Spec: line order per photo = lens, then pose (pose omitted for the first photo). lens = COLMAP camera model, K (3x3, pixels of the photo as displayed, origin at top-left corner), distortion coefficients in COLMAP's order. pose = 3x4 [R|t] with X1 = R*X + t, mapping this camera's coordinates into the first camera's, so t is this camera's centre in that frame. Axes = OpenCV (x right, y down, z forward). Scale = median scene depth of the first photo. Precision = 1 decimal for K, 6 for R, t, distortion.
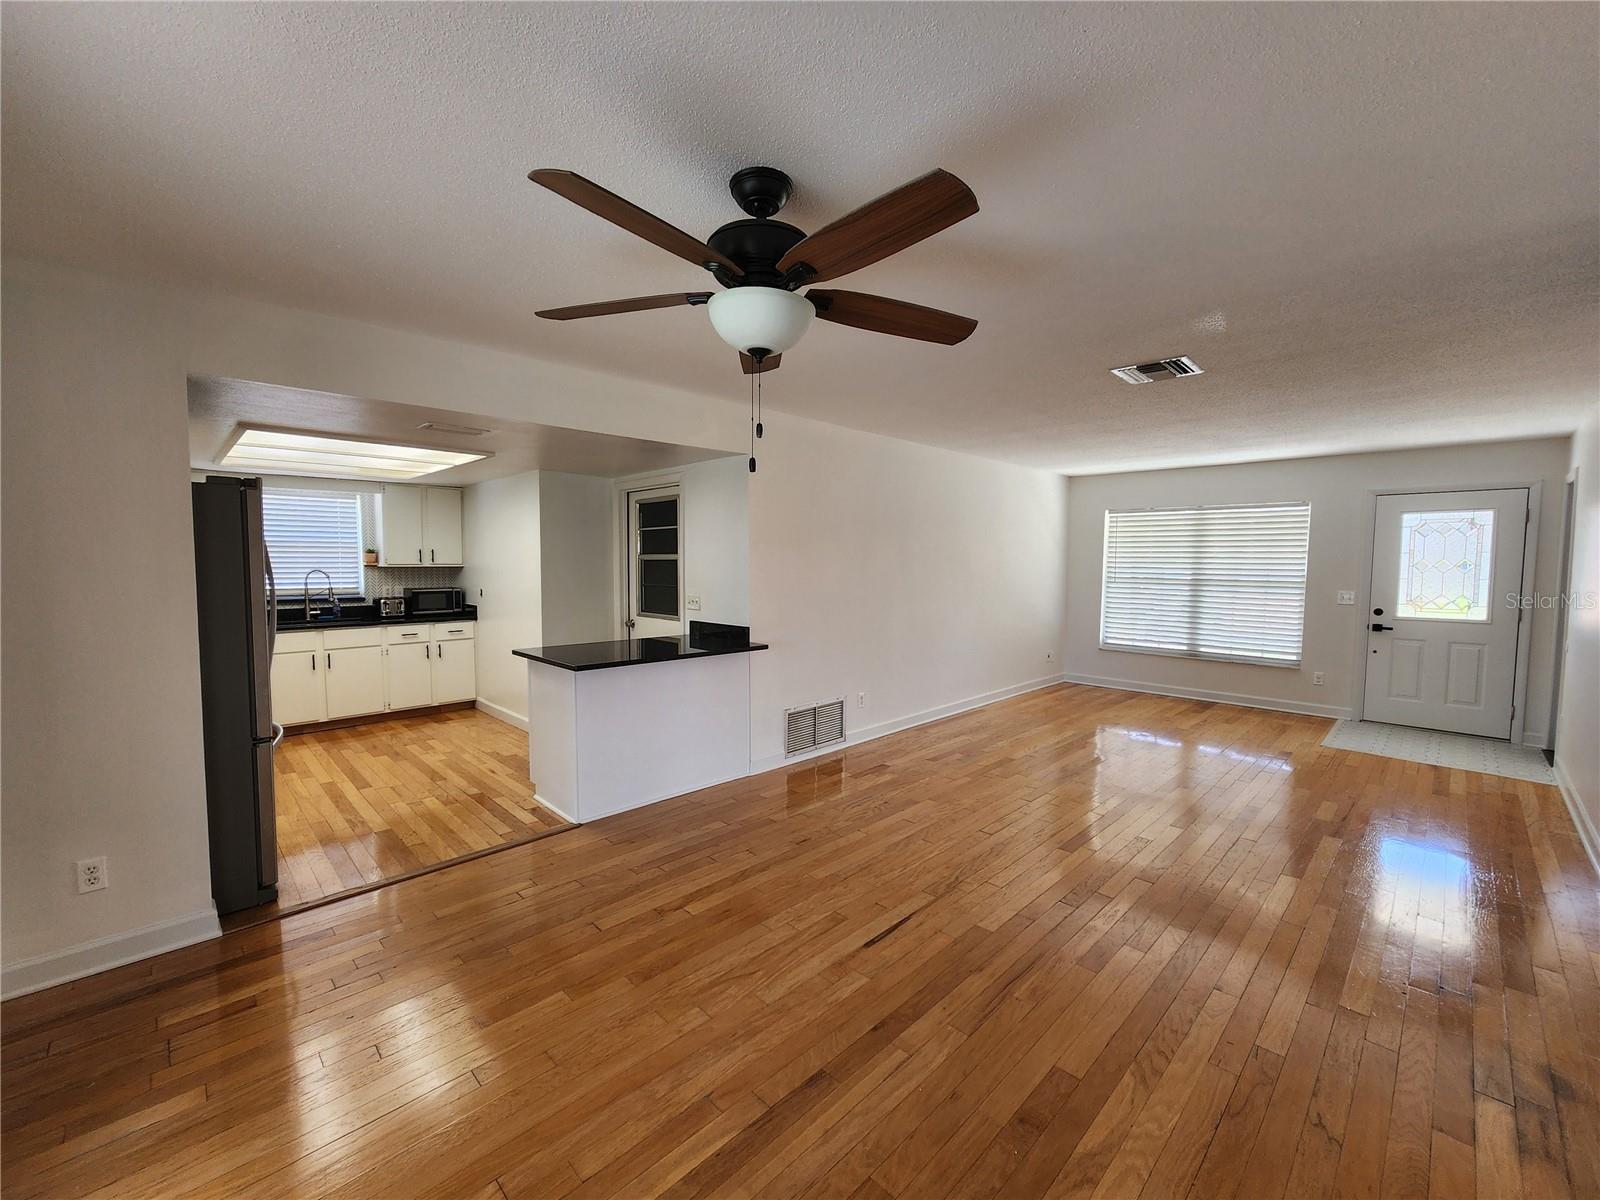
lens RADIAL K [[659.6, 0, 800.0], [0, 659.6, 599.4], [0, 0, 1]] dist [-0.005027, -0.000144]
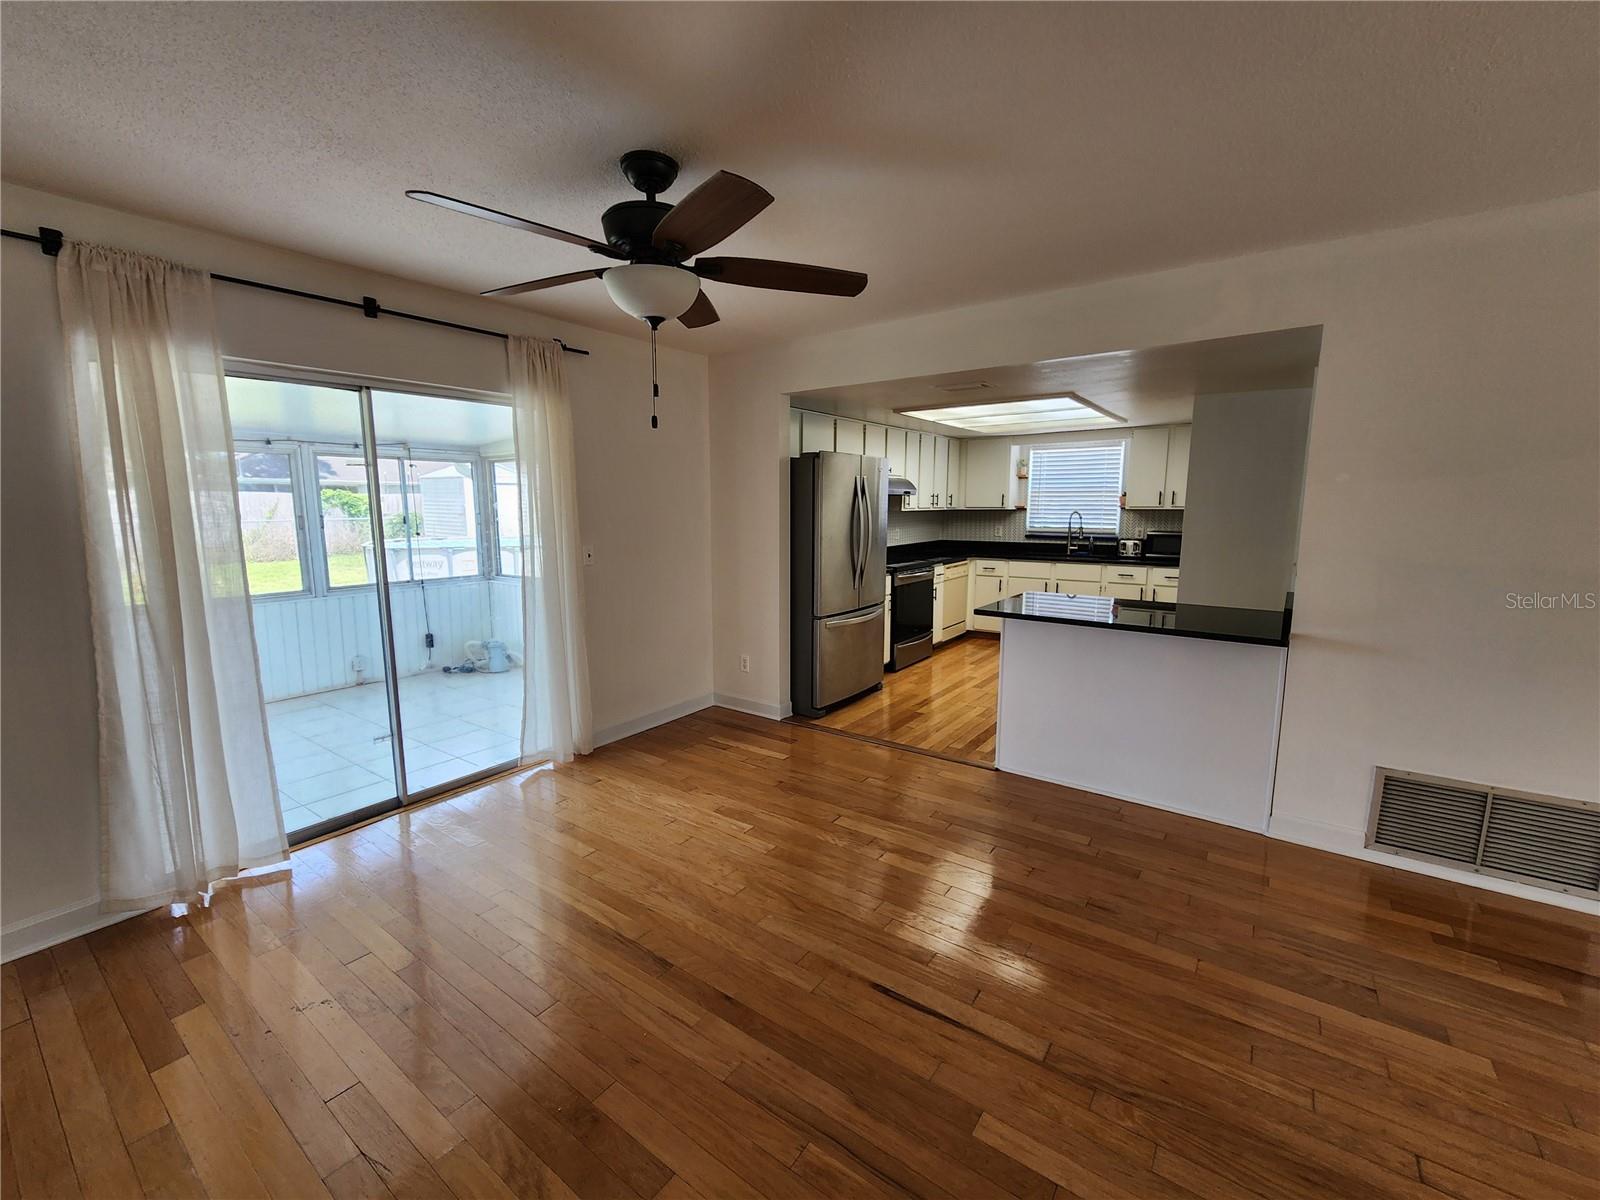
lens RADIAL K [[659.6, 0, 791.3], [0, 659.6, 595.3], [0, 0, 1]] dist [-0.005027, -0.000144]
pose [[0.156285, 0.135902, -0.978318, 0.530718], [-0.055920, 0.990118, 0.128608, -0.029712], [0.986128, 0.034608, 0.162340, 0.493131]]
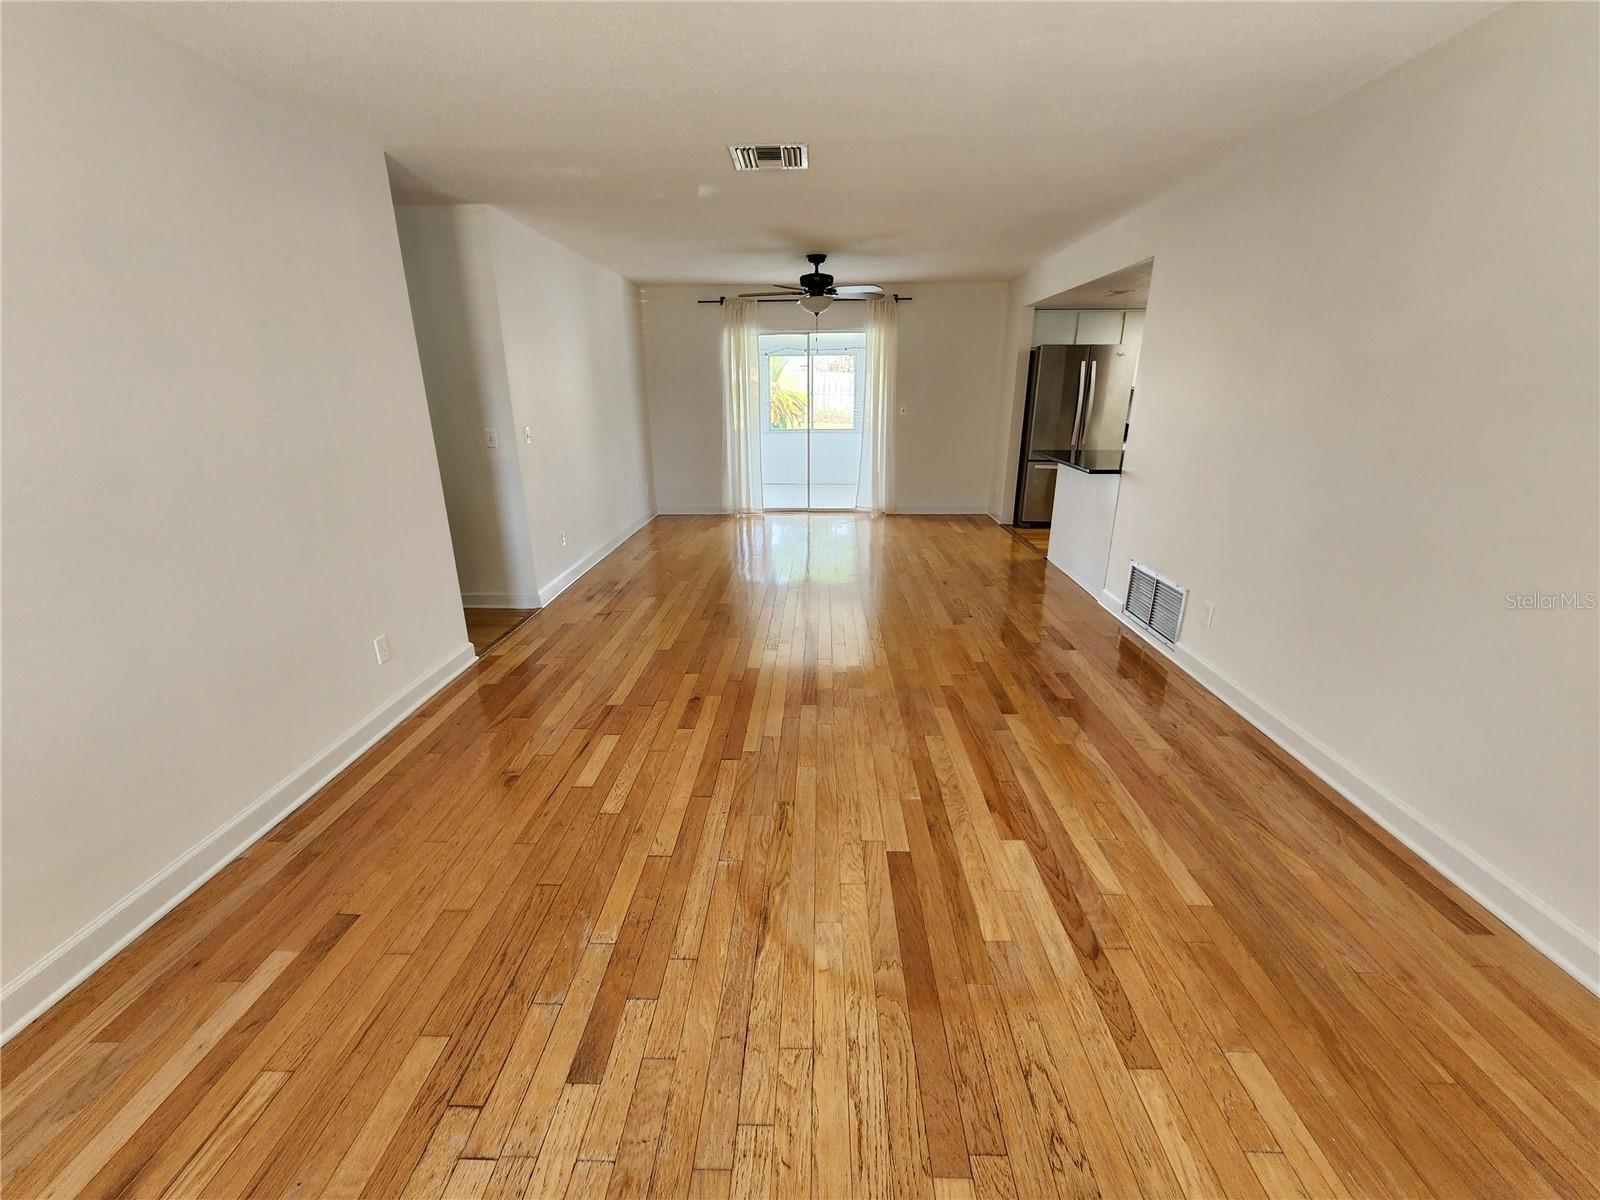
lens RADIAL K [[659.6, 0, 800.3], [0, 659.6, 605.2], [0, 0, 1]] dist [-0.005027, -0.000144]
pose [[-0.728756, 0.219432, -0.648664, 1.085604], [-0.035286, 0.933975, 0.355591, -0.089866], [0.683864, 0.282028, -0.672897, 1.604738]]
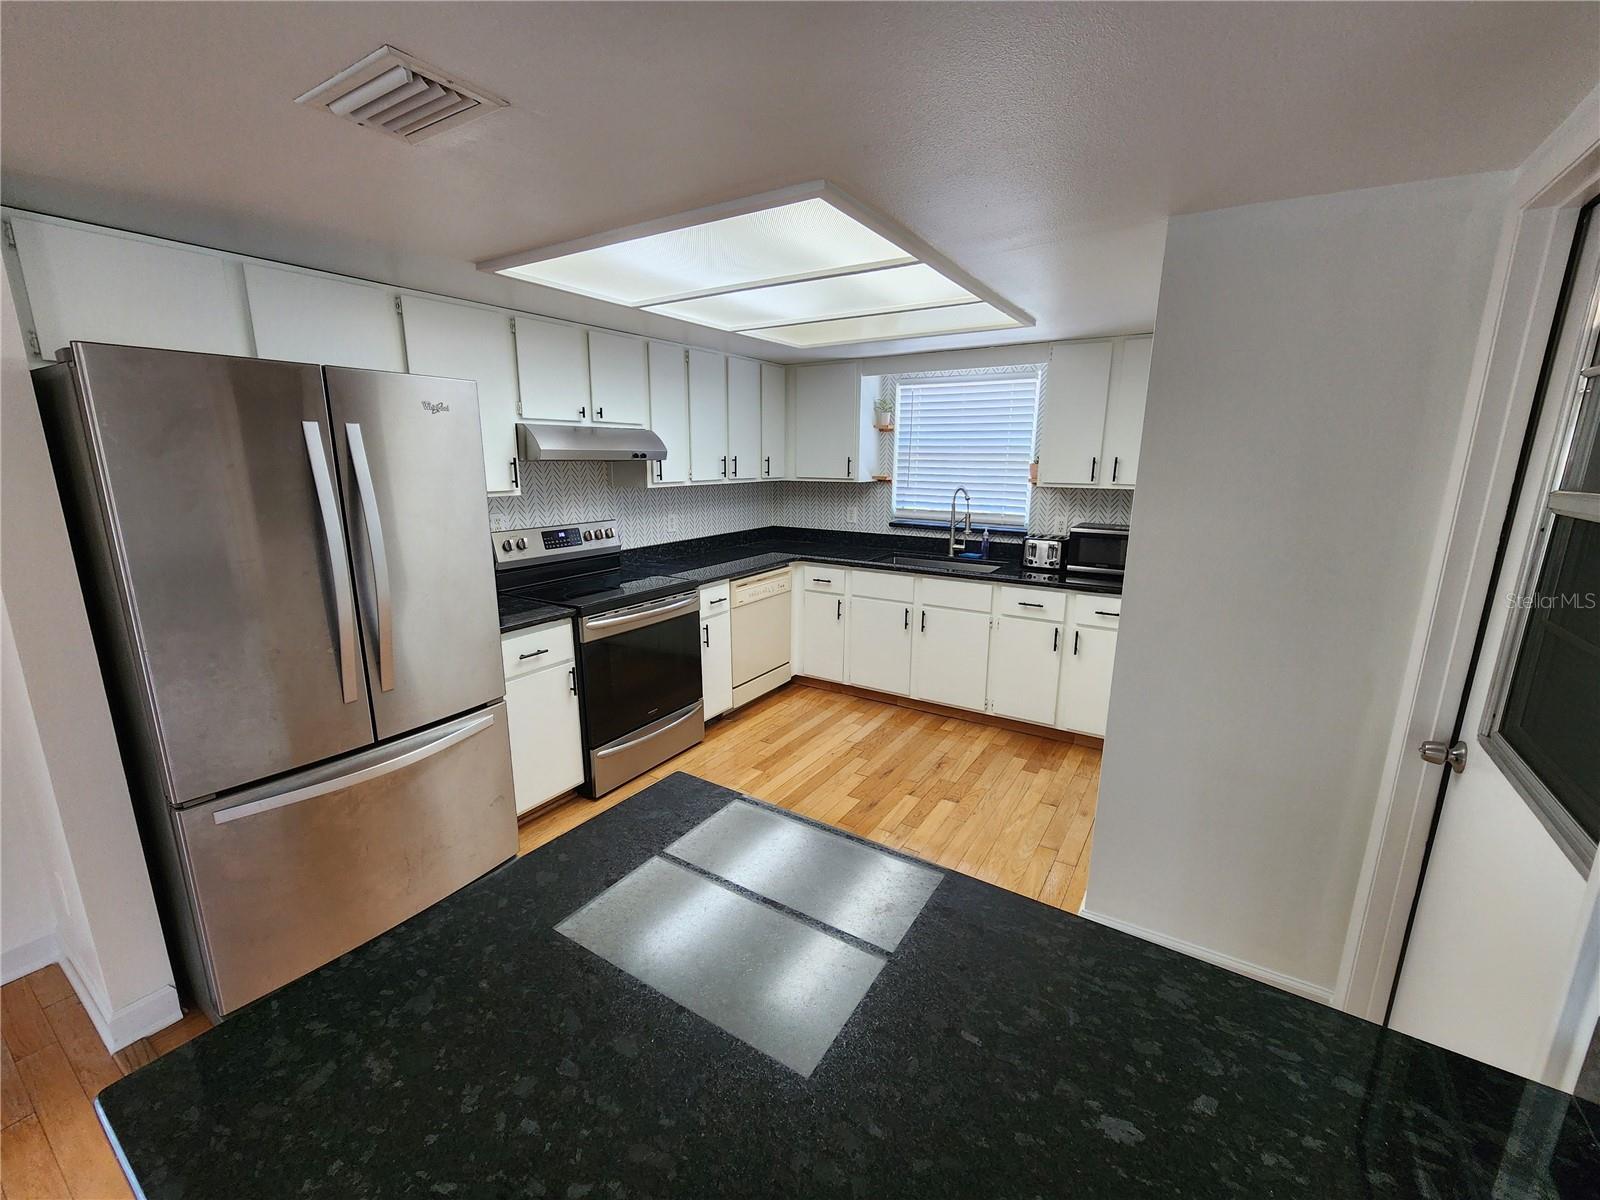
lens RADIAL K [[659.6, 0, 791.8], [0, 659.6, 600.4], [0, 0, 1]] dist [-0.005027, -0.000144]
pose [[0.218825, 0.210004, -0.952898, -0.117327], [-0.062415, 0.977578, 0.201110, -0.087680], [0.973766, 0.015467, 0.227026, 1.022464]]
